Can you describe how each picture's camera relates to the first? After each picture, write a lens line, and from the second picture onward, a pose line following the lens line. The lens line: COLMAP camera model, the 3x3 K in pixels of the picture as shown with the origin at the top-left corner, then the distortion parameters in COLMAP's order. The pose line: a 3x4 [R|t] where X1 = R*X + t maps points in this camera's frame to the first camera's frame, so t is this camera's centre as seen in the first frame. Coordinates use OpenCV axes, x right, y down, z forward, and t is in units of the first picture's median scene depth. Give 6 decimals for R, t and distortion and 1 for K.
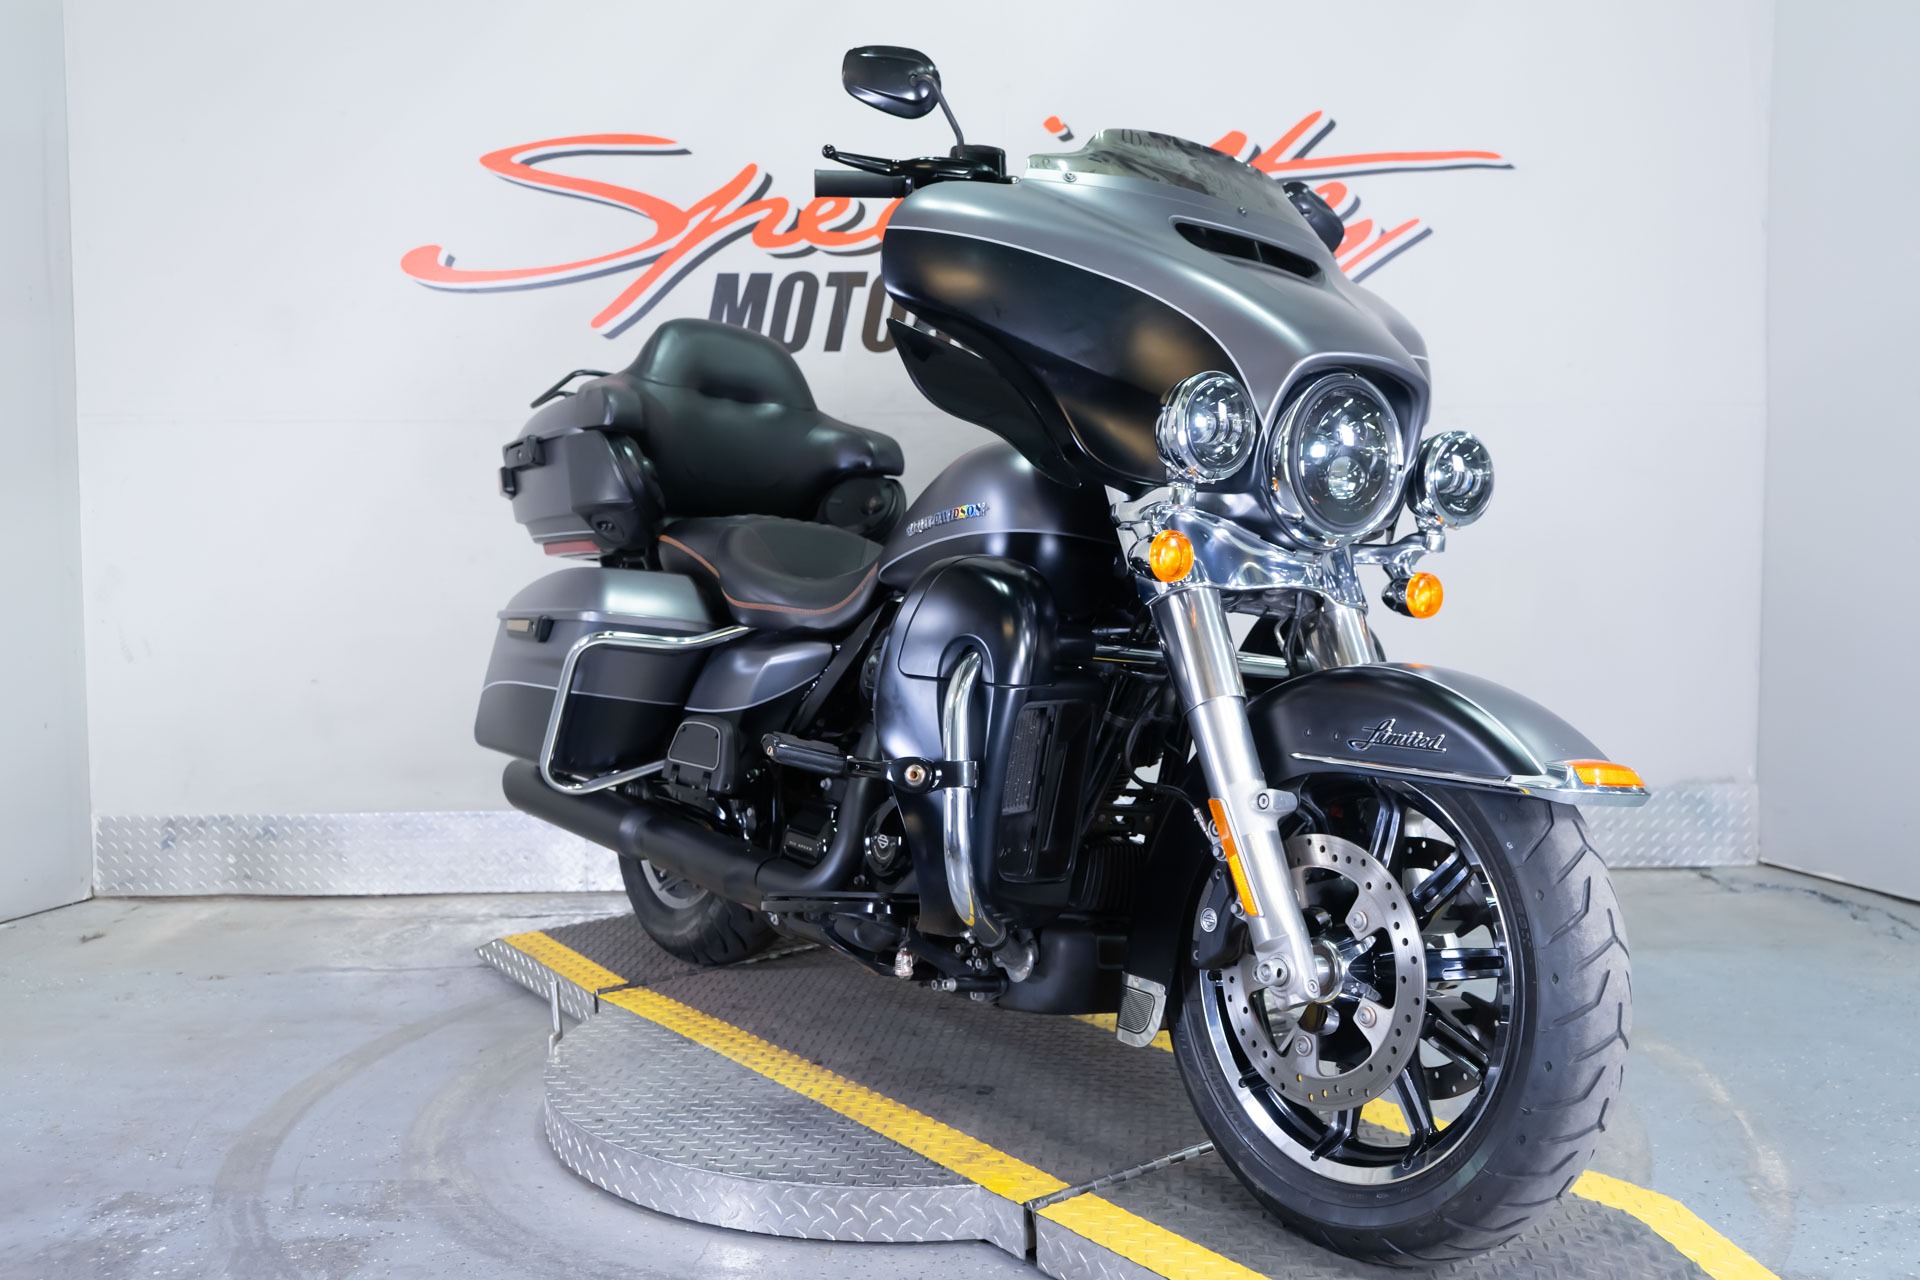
lens RADIAL K [[1694.3, 0, 960.0], [0, 1694.3, 640.0], [0, 0, 1]] dist [0.003959, 0.003792]
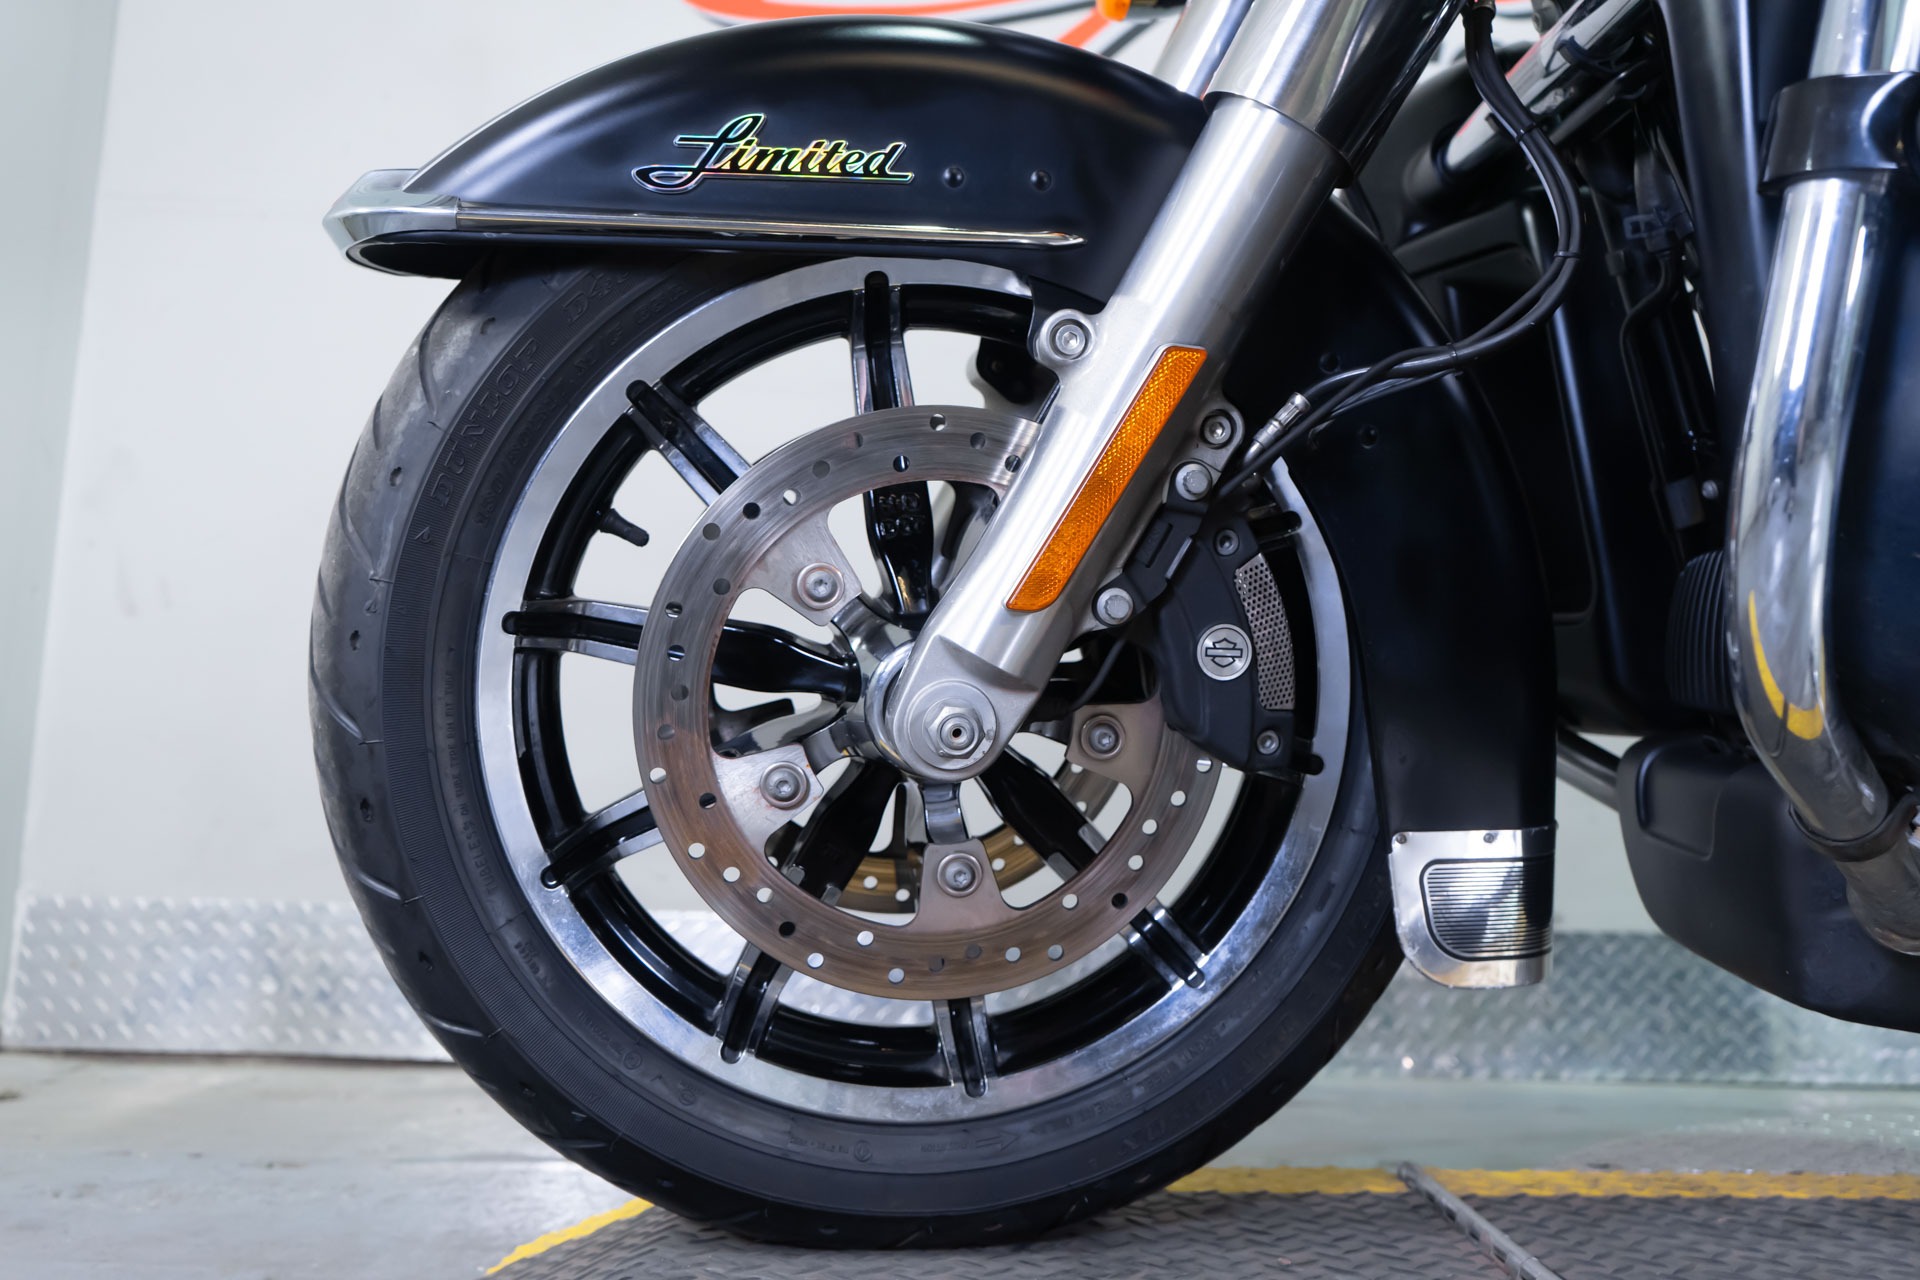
lens RADIAL K [[1661.4, 0, 960.0], [0, 1661.4, 640.0], [0, 0, 1]] dist [-0.000046, 0.001637]
pose [[0.997671, 0.049907, 0.046505, -0.247170], [-0.039276, 0.977643, -0.206573, 0.126571], [-0.055775, 0.204265, 0.977325, 0.459505]]
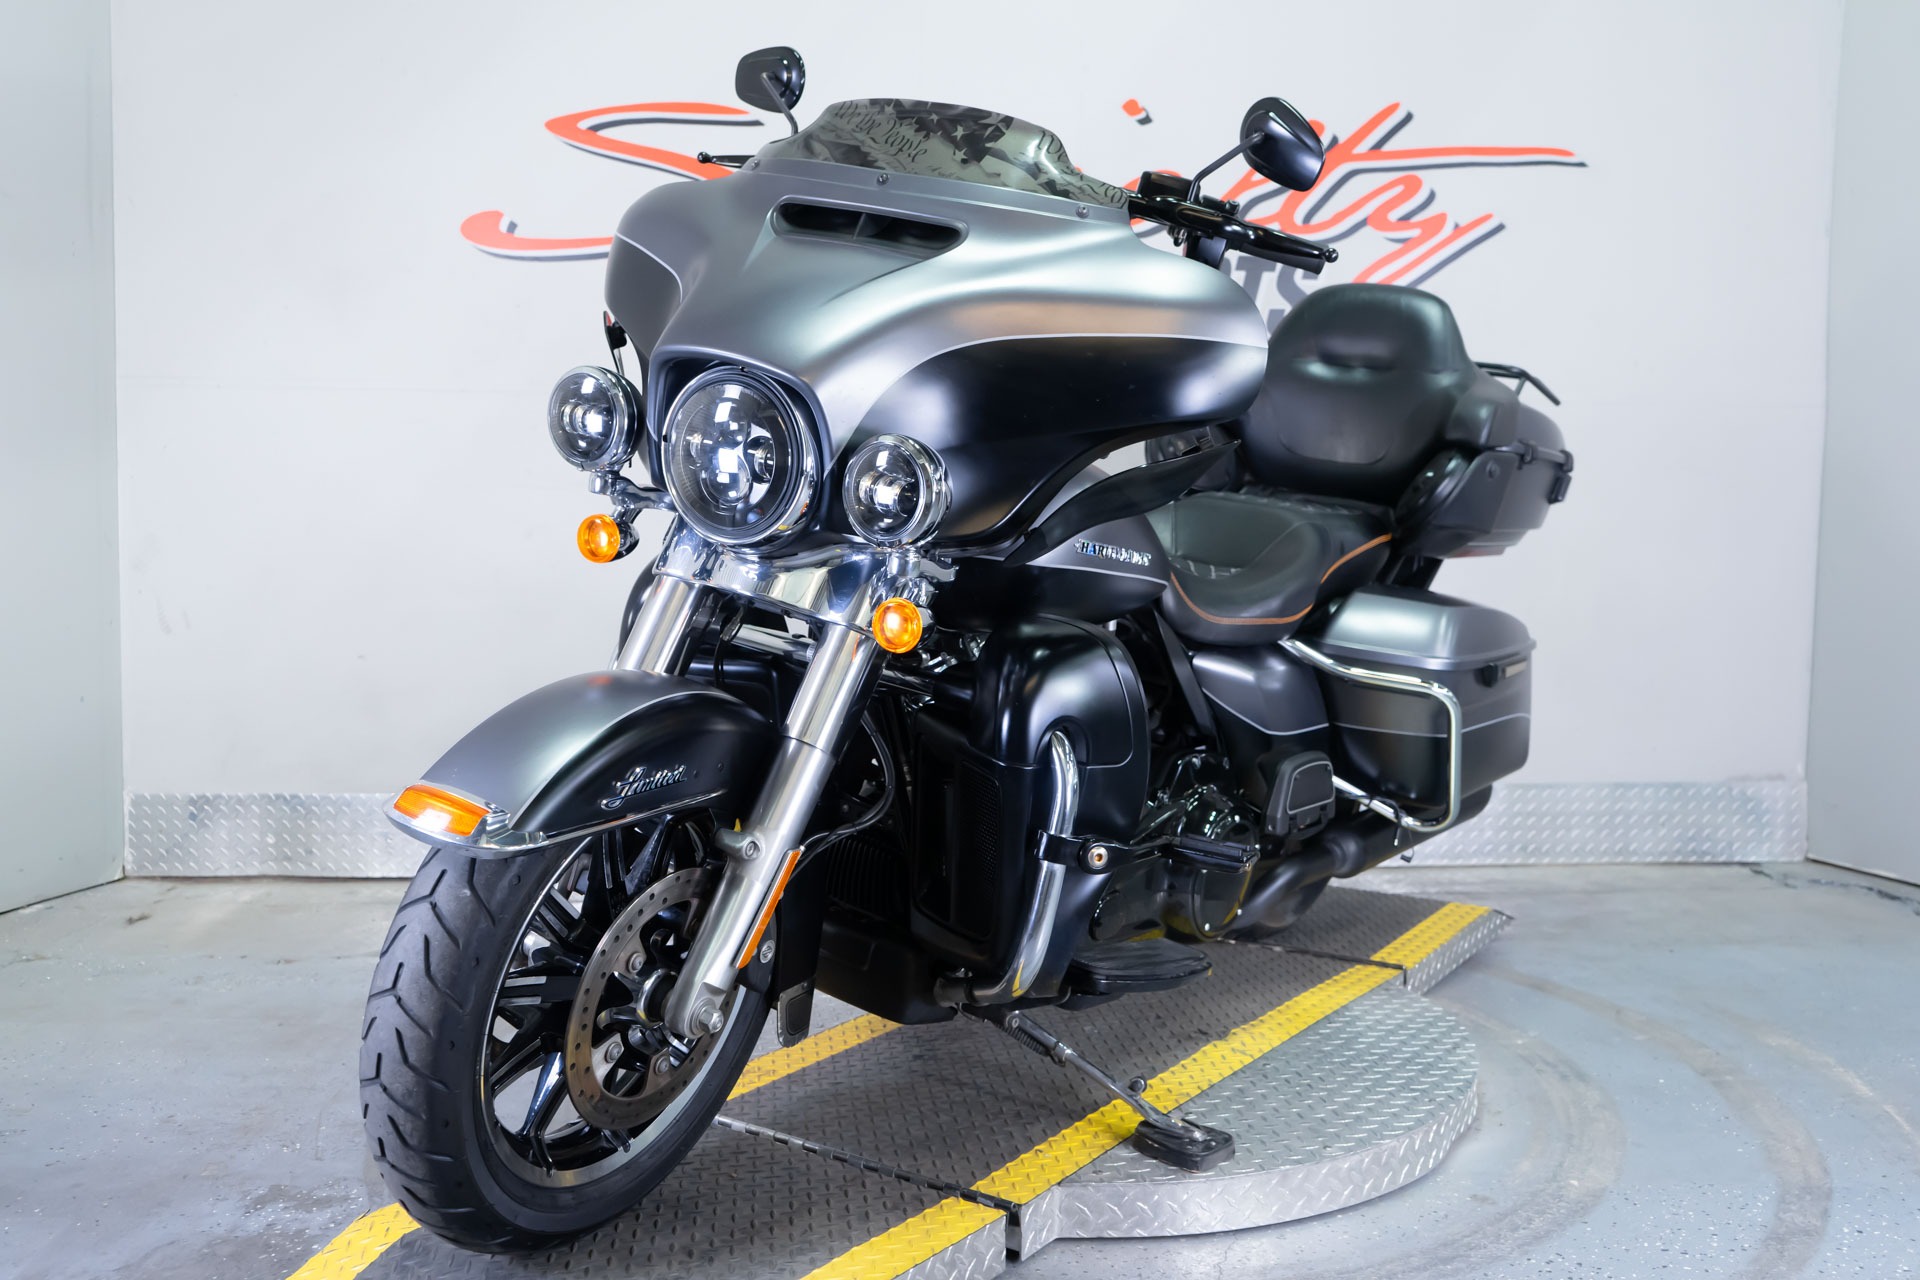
lens RADIAL K [[1694.3, 0, 960.0], [0, 1694.3, 640.0], [0, 0, 1]] dist [0.003959, 0.003792]
pose [[0.998522, 0.016837, 0.051673, -0.091340], [-0.017256, 0.999822, 0.007680, 0.001245], [-0.051534, -0.008560, 0.998635, 0.012800]]
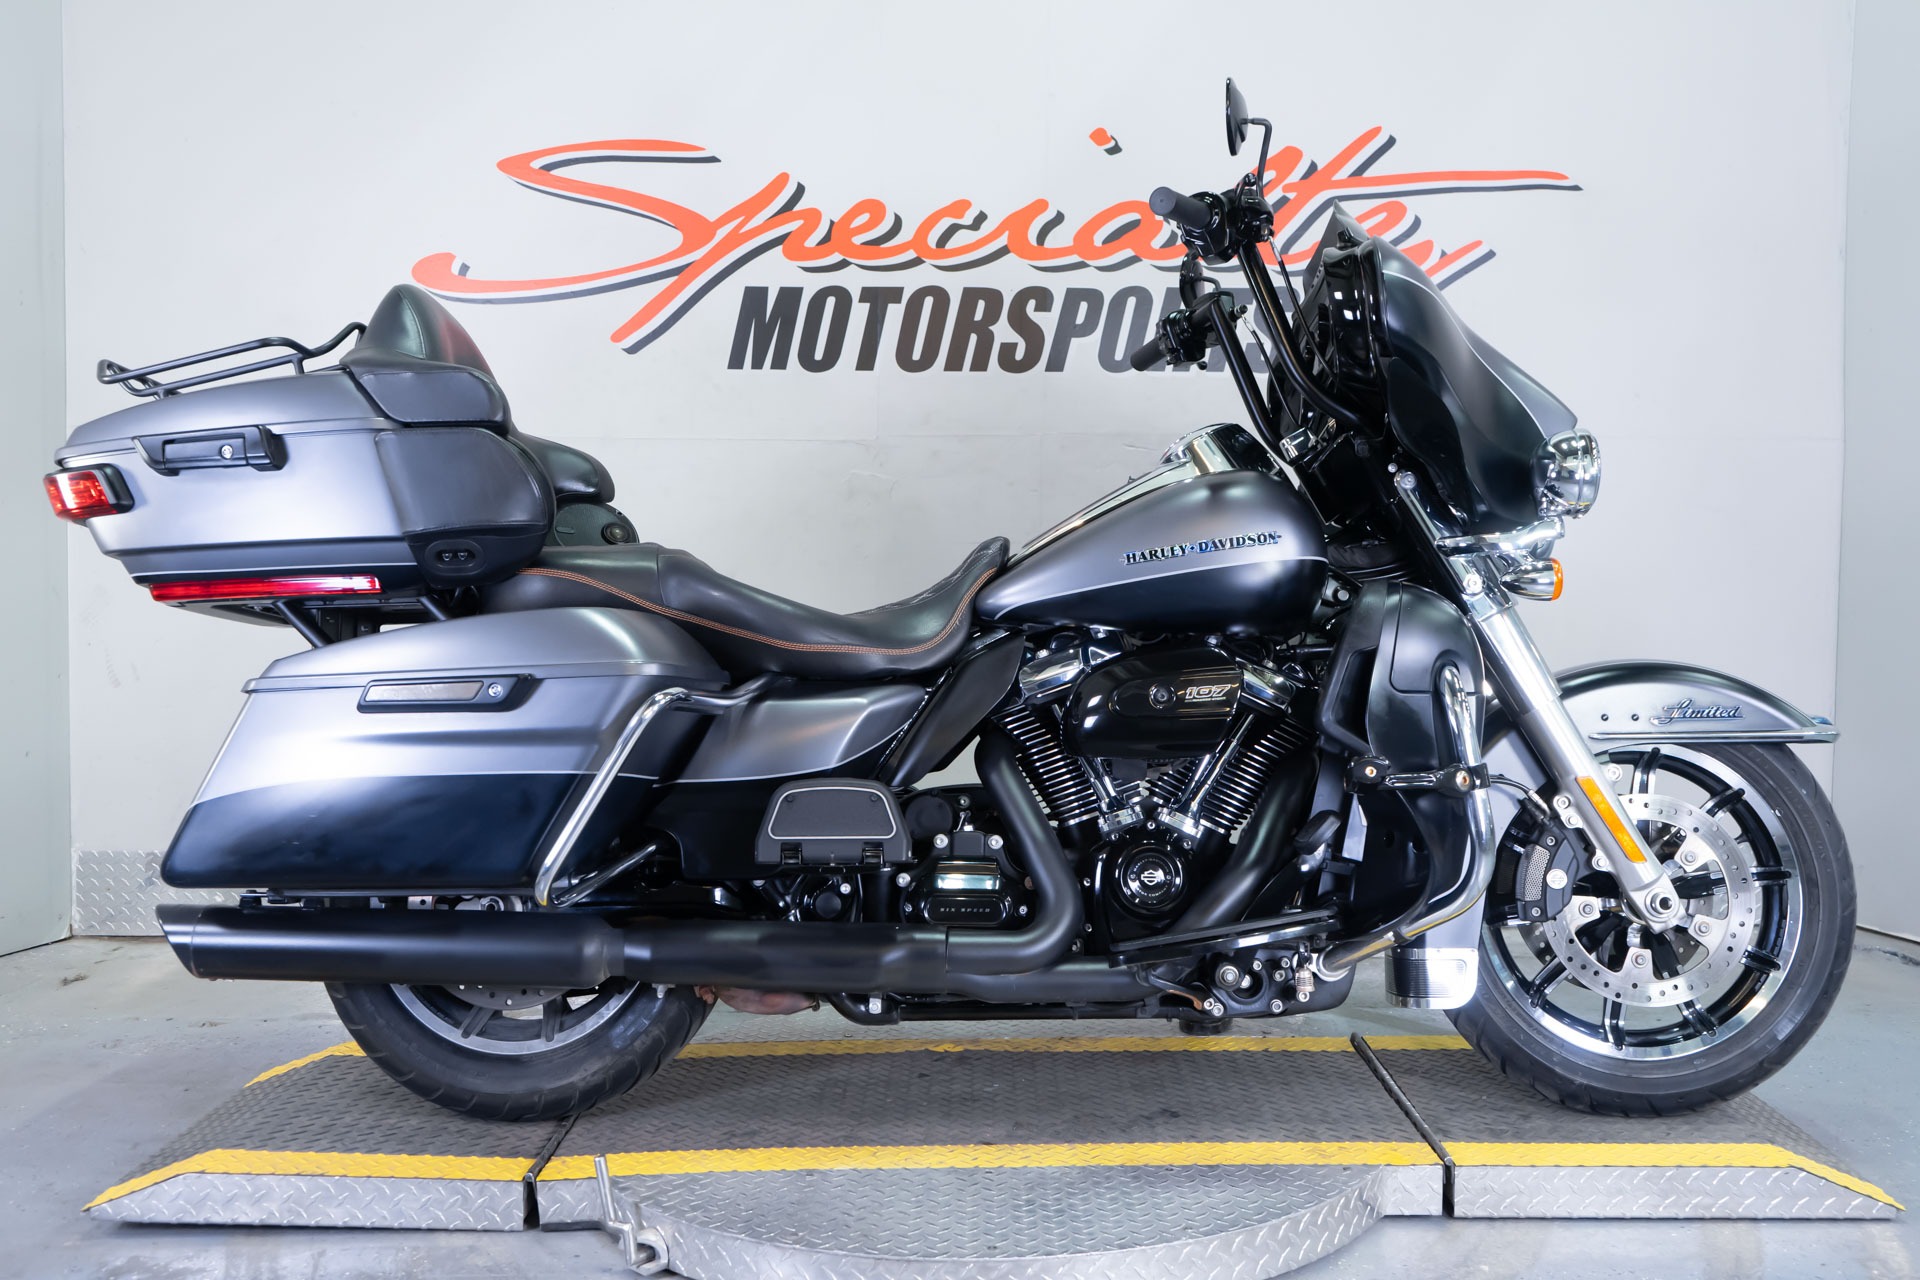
lens RADIAL K [[1775.0, 0, 960.0], [0, 1775.0, 640.0], [0, 0, 1]] dist [-0.007239, 0.030688]
pose [[0.999888, 0.013286, 0.006822, -0.026917], [-0.013155, 0.999735, -0.018867, -0.000928], [-0.007071, 0.018776, 0.999799, 0.007039]]
